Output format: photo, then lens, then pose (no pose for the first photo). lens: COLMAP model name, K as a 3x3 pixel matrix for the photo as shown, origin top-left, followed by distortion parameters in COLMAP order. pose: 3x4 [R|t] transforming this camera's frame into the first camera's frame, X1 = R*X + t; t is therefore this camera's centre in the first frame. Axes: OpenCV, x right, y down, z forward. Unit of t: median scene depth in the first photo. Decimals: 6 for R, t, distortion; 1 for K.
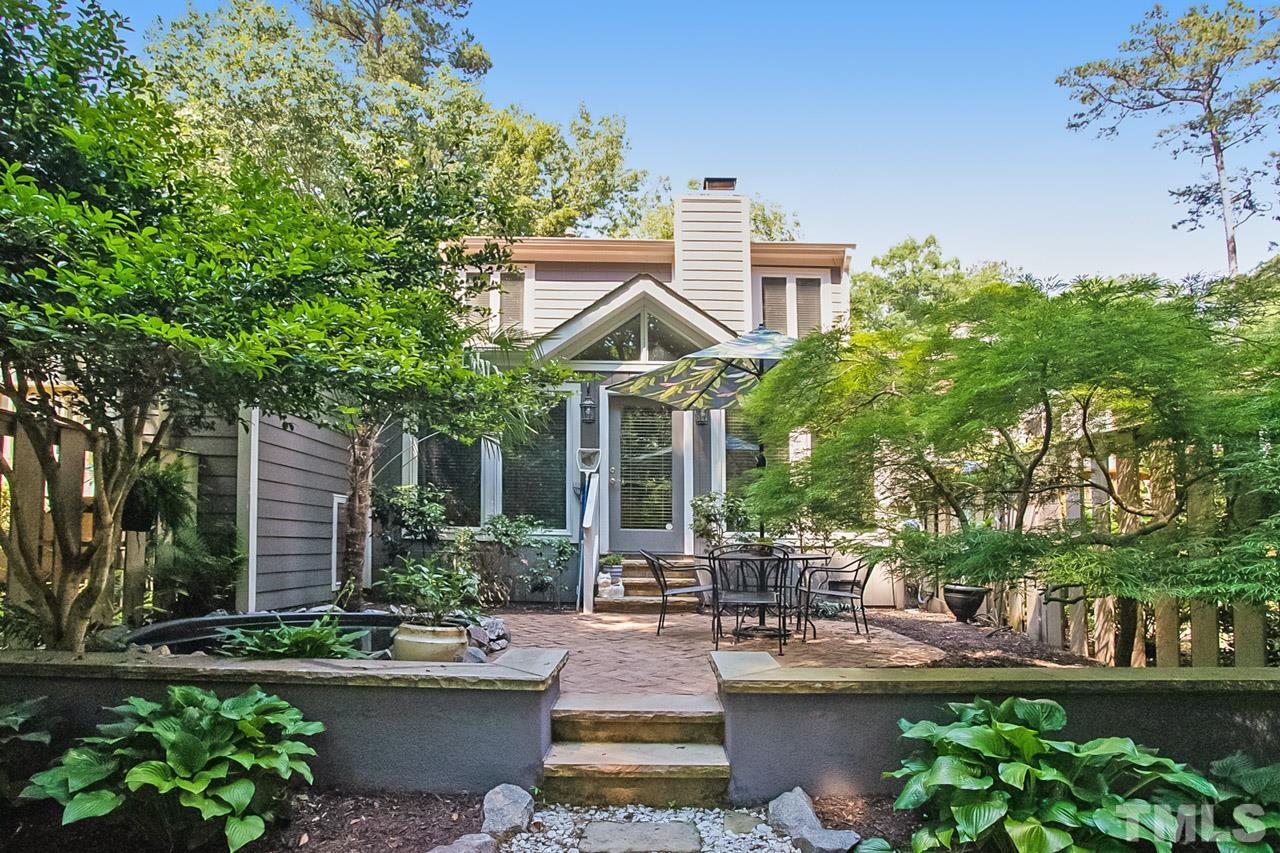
lens RADIAL K [[654.1, 0, 640.0], [0, 654.1, 426.5], [0, 0, 1]] dist [-0.054733, 0.018181]
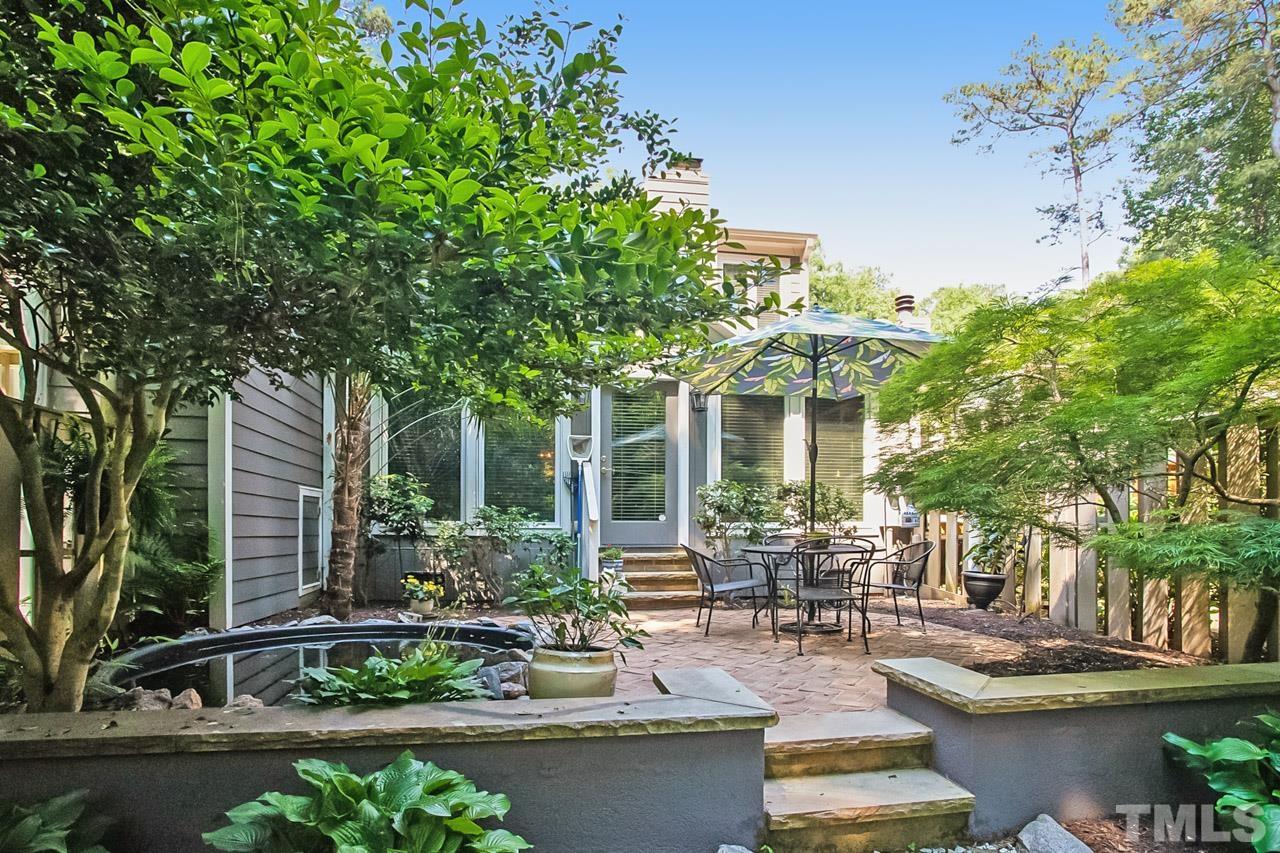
lens RADIAL K [[645.2, 0, 639.6], [0, 645.2, 444.9], [0, 0, 1]] dist [-0.055587, 0.020017]
pose [[0.988121, 0.005406, 0.153583, -0.161299], [-0.012151, 0.999001, 0.043008, 0.008226], [-0.153197, -0.044364, 0.987199, 0.093945]]
